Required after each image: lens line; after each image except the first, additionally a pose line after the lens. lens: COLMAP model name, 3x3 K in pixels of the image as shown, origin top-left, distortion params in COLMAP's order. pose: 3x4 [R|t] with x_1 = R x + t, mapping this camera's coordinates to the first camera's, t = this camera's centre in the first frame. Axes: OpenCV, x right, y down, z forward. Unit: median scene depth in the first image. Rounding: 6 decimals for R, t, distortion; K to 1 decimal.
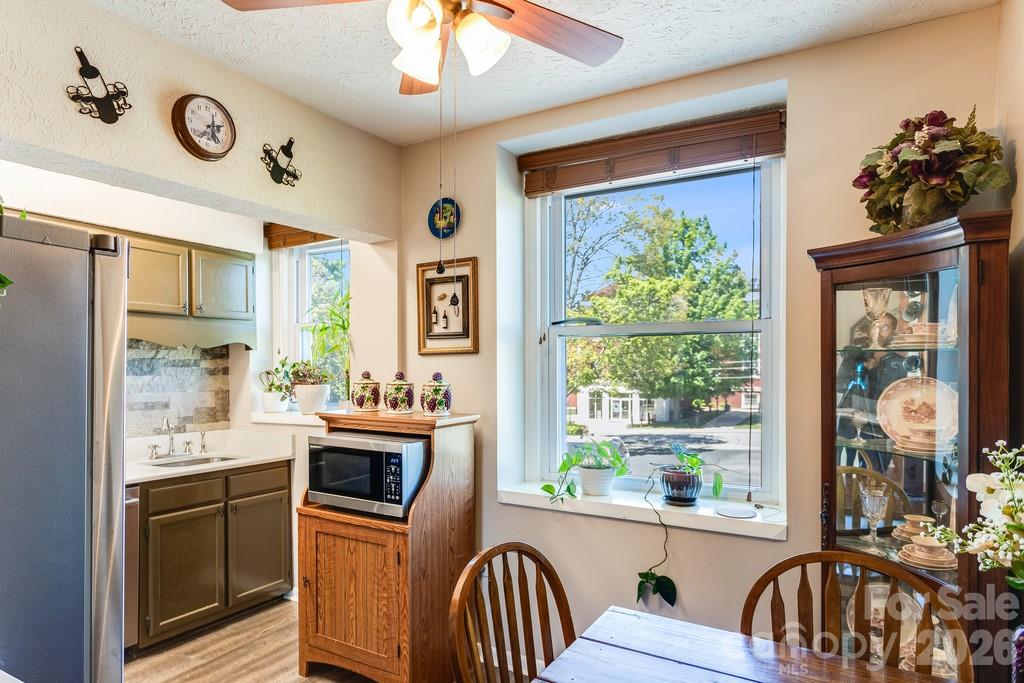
lens RADIAL K [[624.0, 0, 477.7], [0, 624.0, 360.8], [0, 0, 1]] dist [-0.007443, -0.003032]
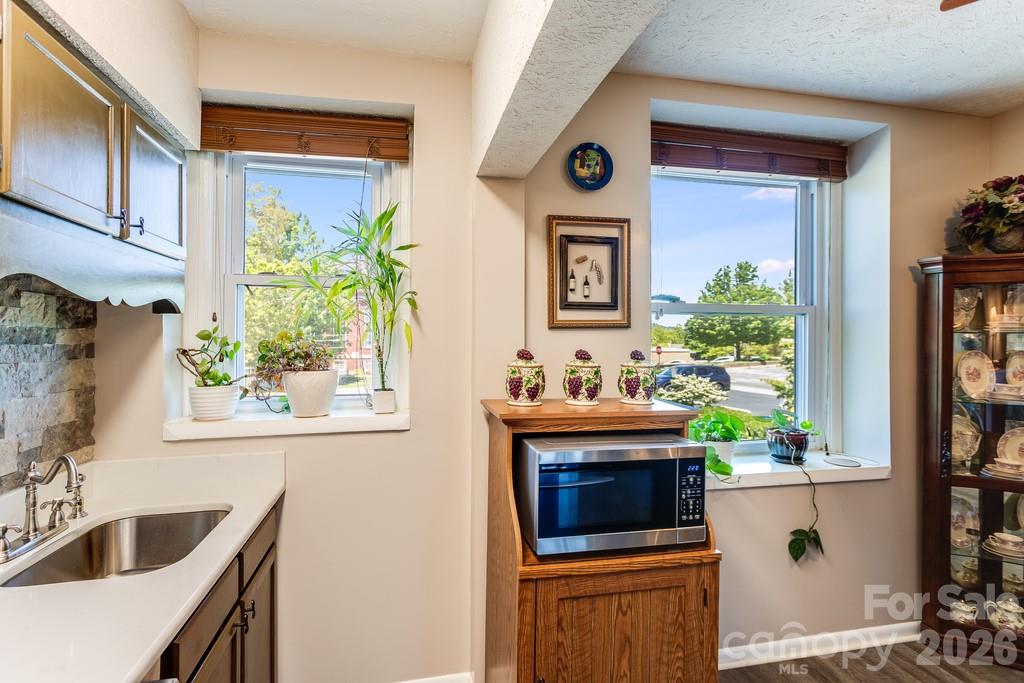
lens RADIAL K [[499.4, 0, 502.8], [0, 499.4, 323.5], [0, 0, 1]] dist [0.003815, 0.001554]
pose [[0.716357, 0.023193, 0.697349, -0.602630], [-0.008882, 0.999670, -0.024124, 0.000753], [-0.697678, 0.011087, 0.716326, 0.599523]]
